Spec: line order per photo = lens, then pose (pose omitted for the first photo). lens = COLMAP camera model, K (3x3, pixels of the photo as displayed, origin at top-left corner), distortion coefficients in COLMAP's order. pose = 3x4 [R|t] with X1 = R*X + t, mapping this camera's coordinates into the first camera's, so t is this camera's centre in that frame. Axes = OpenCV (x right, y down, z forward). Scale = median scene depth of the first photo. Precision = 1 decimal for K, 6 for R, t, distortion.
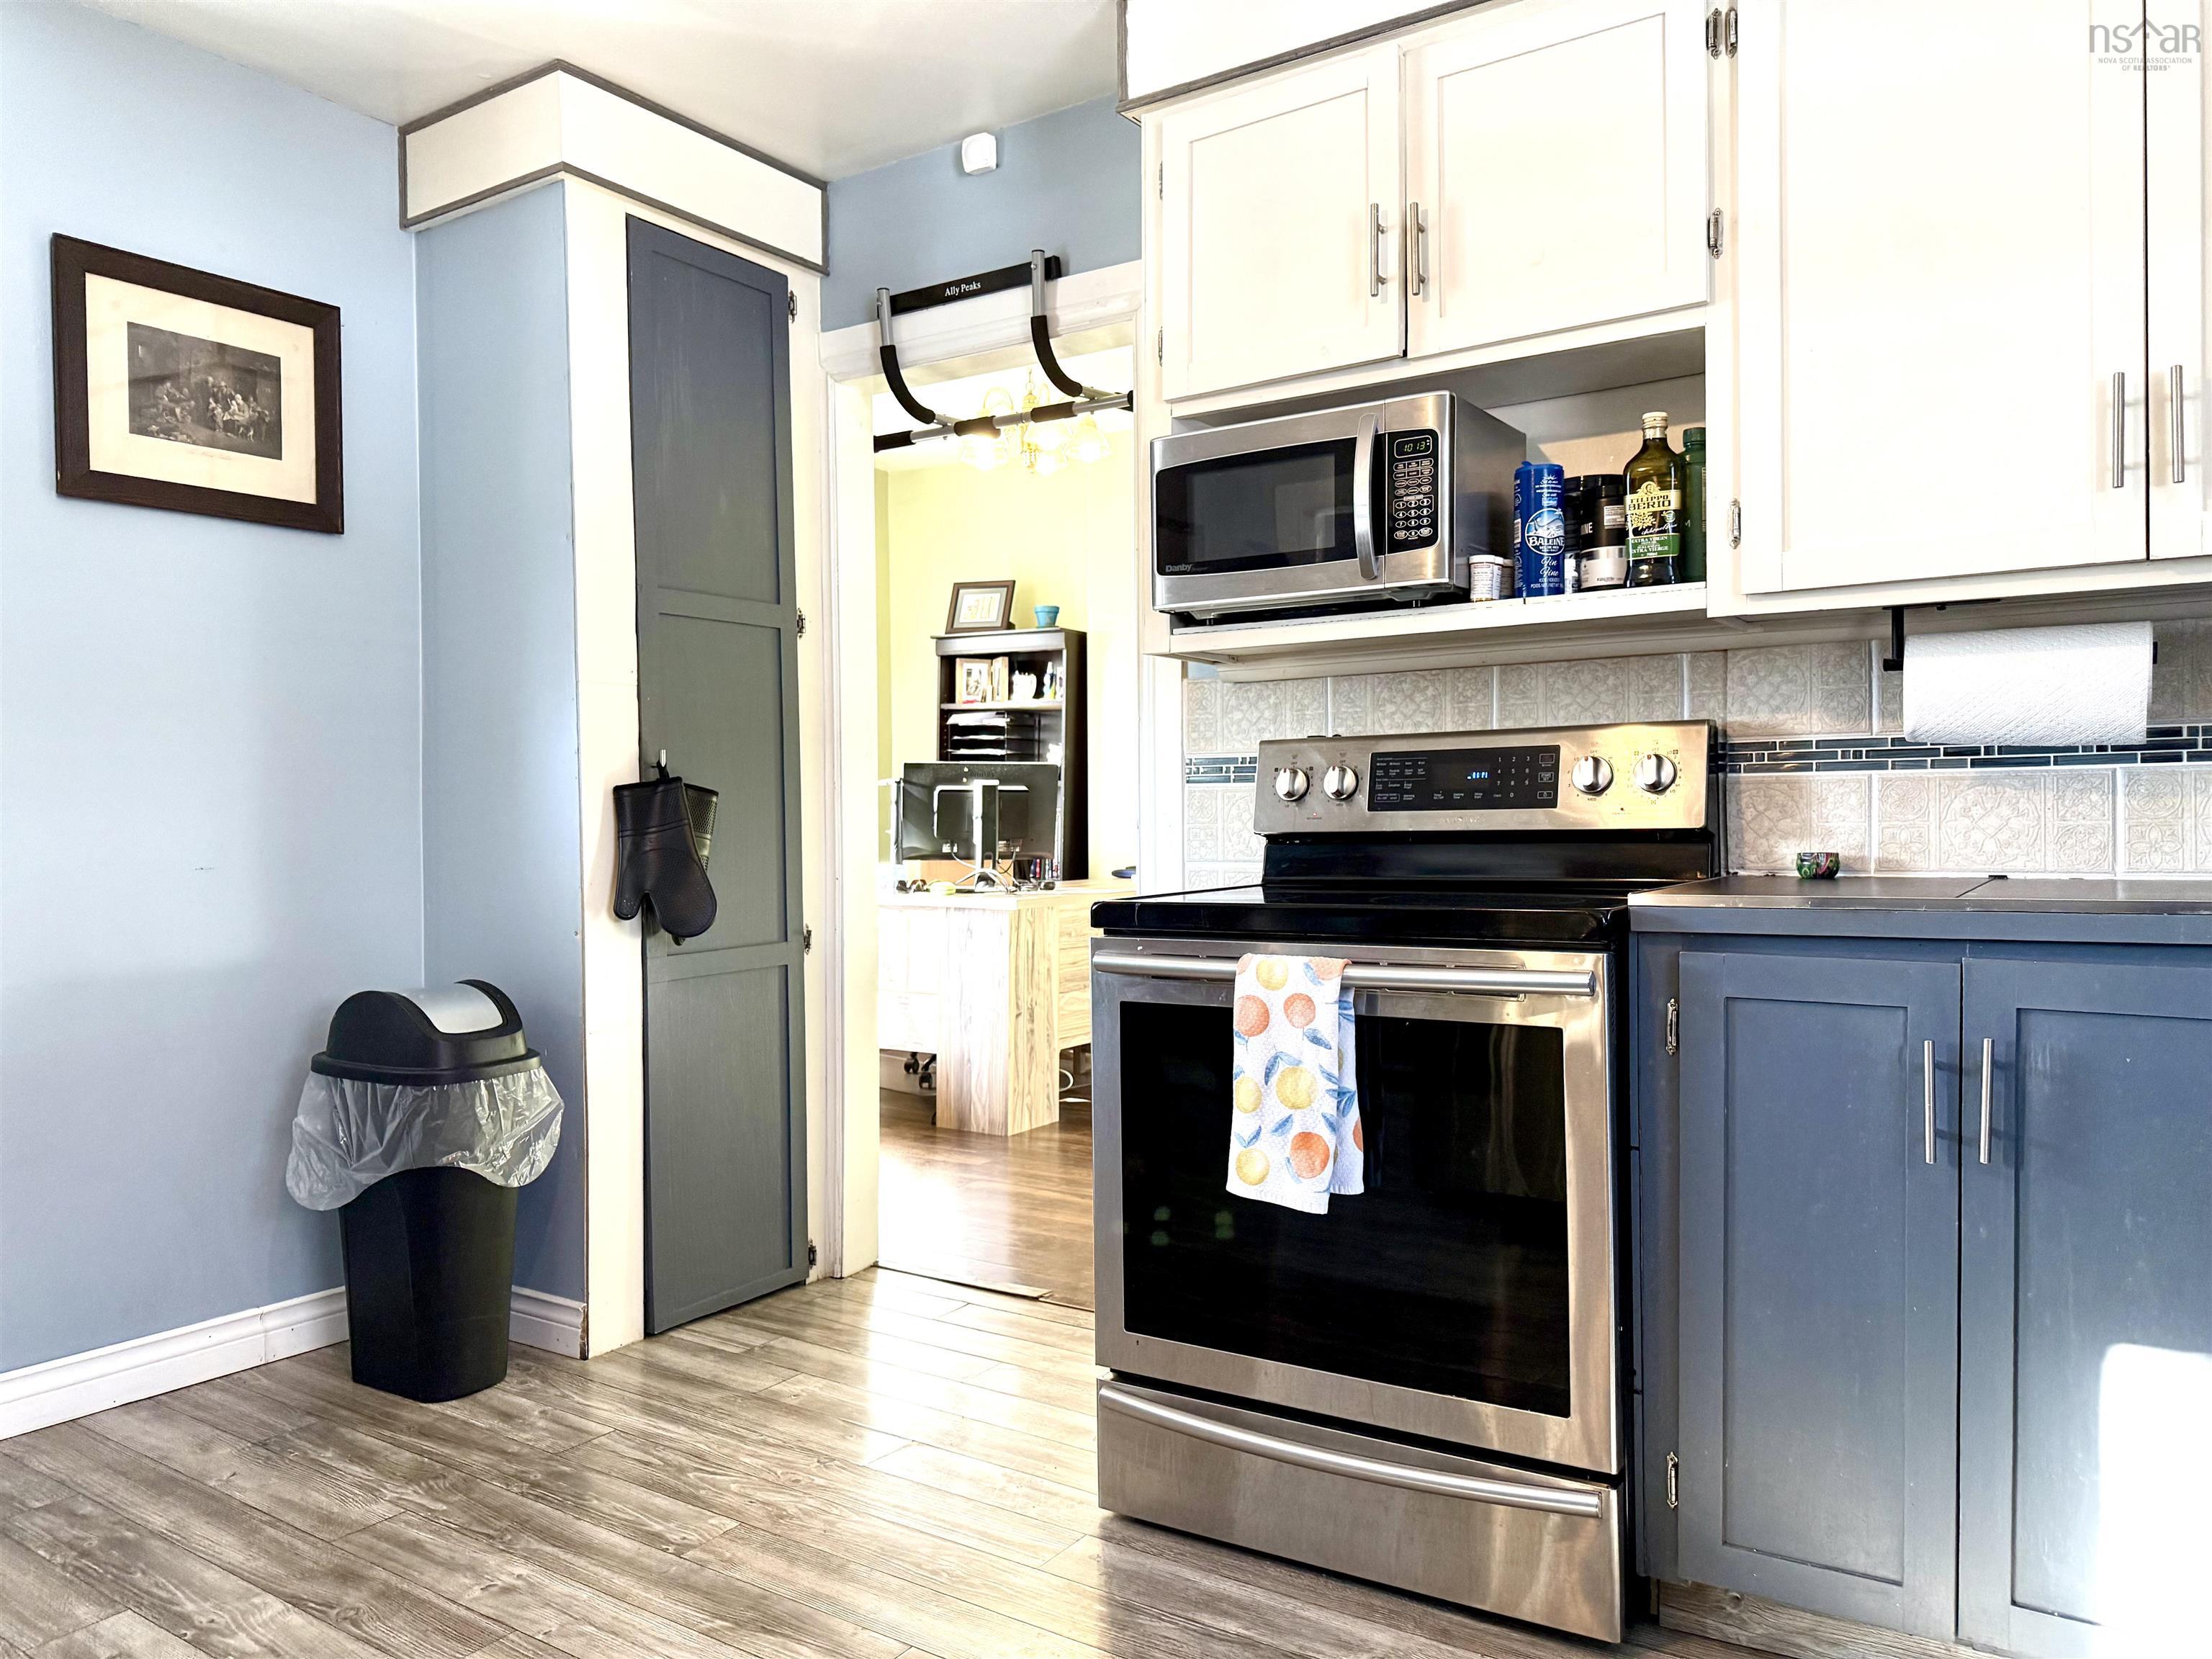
lens RADIAL K [[1643.5, 0, 1129.1], [0, 1643.5, 841.0], [0, 0, 1]] dist [0.111606, -0.057265]
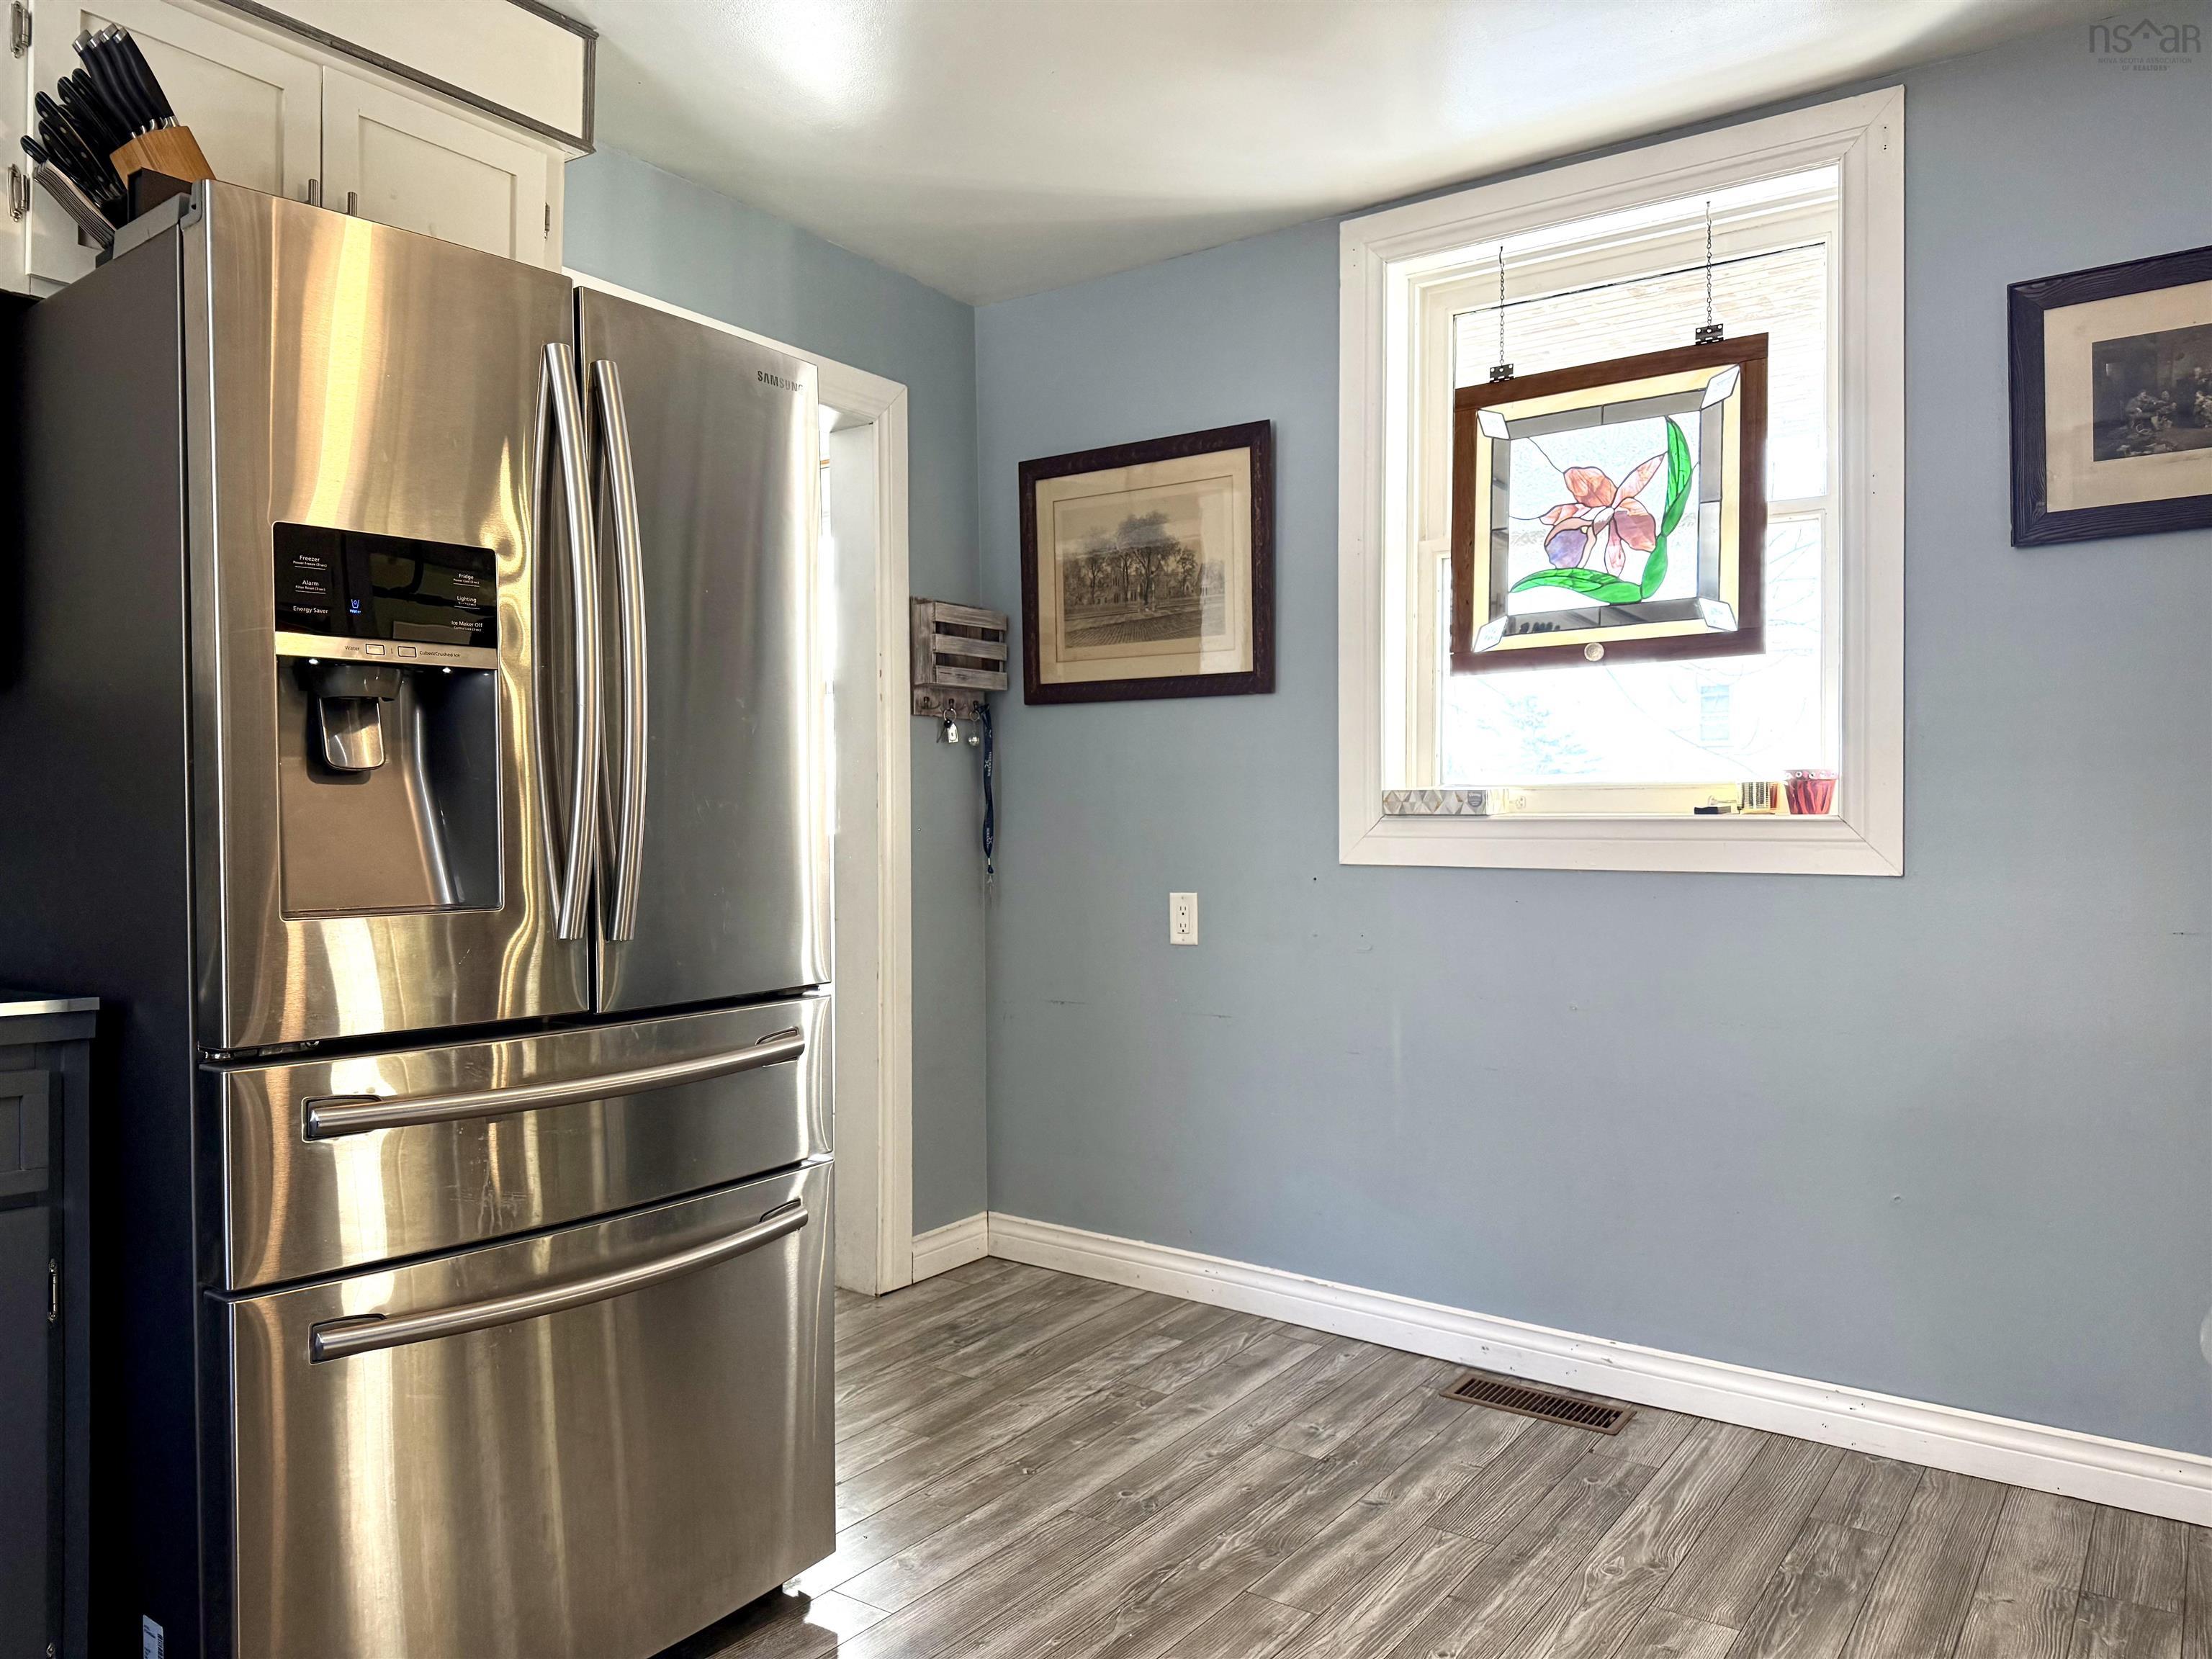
lens RADIAL K [[1643.5, 0, 1110.0], [0, 1643.5, 826.4], [0, 0, 1]] dist [0.111606, -0.057265]
pose [[-0.046031, 0.028364, -0.998537, 0.269110], [-0.003760, 0.999585, 0.028567, -0.046978], [0.998933, 0.005070, -0.045905, 0.366567]]
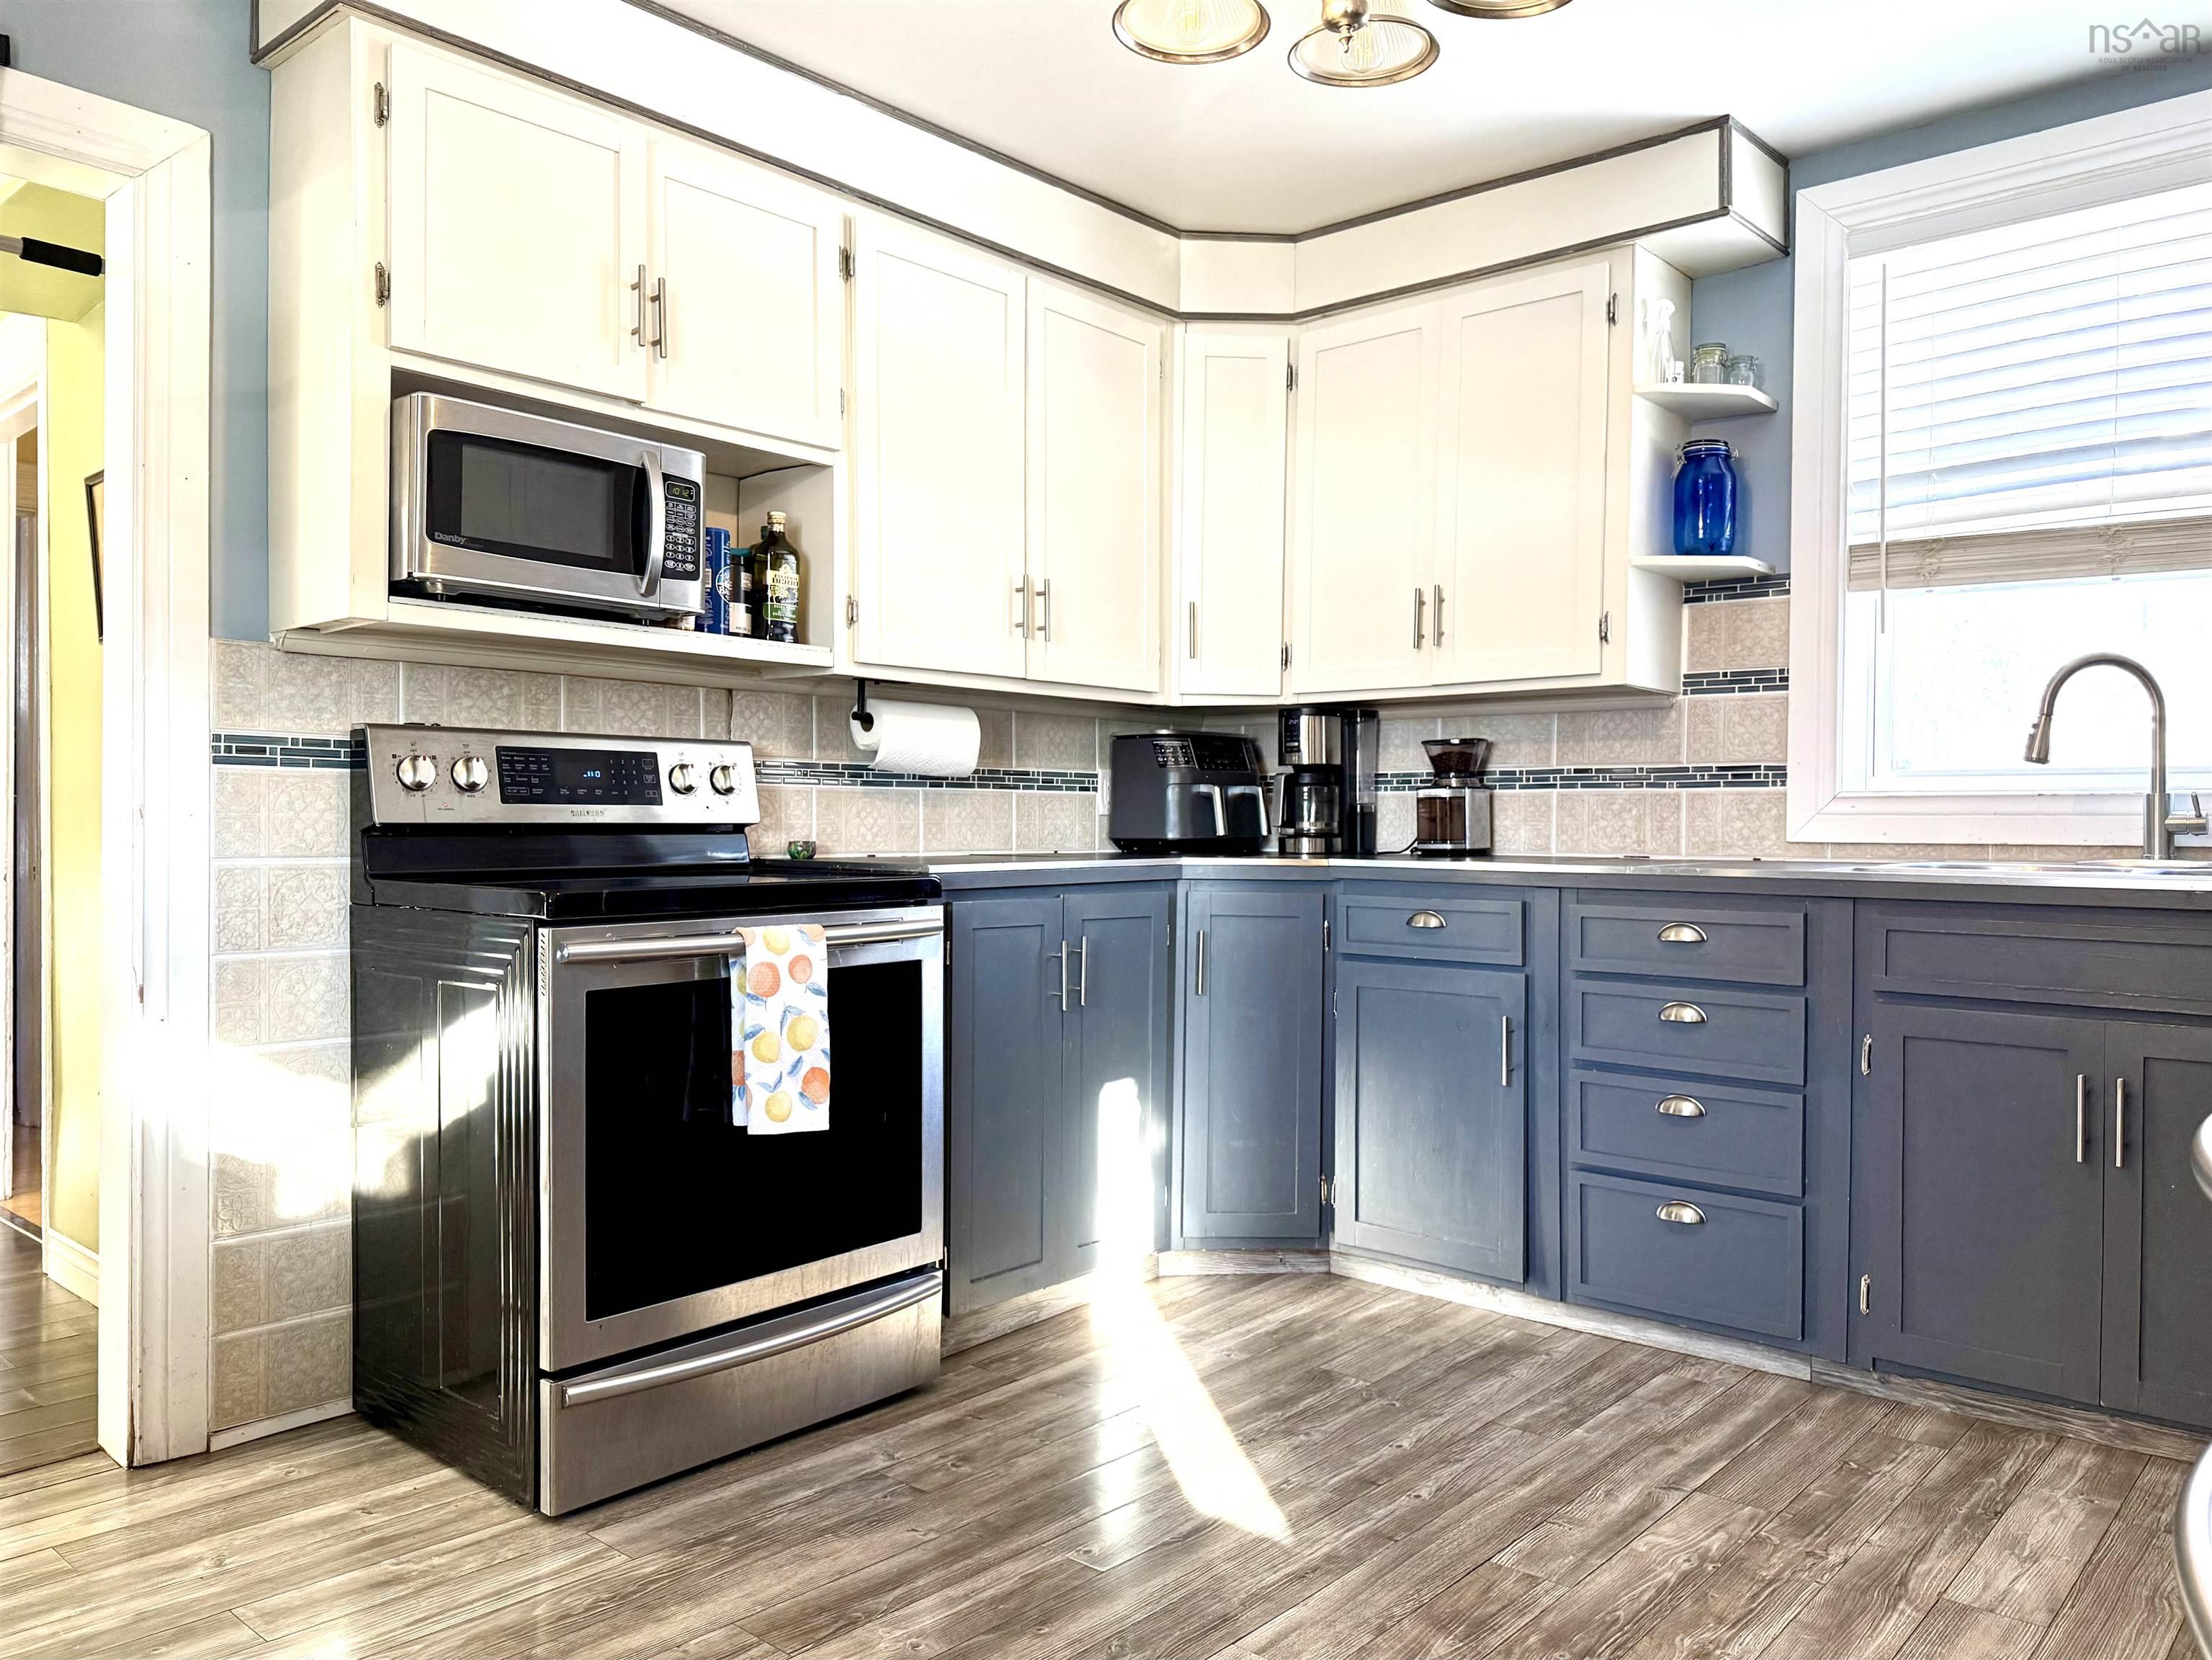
lens RADIAL K [[1643.7, 0, 1168.5], [0, 1643.7, 830.7], [0, 0, 1]] dist [0.111606, -0.057265]
pose [[0.103144, 0.008125, 0.994633, -0.967780], [0.008650, 0.999922, -0.009065, 0.013727], [-0.994629, 0.009538, 0.103066, 0.550760]]
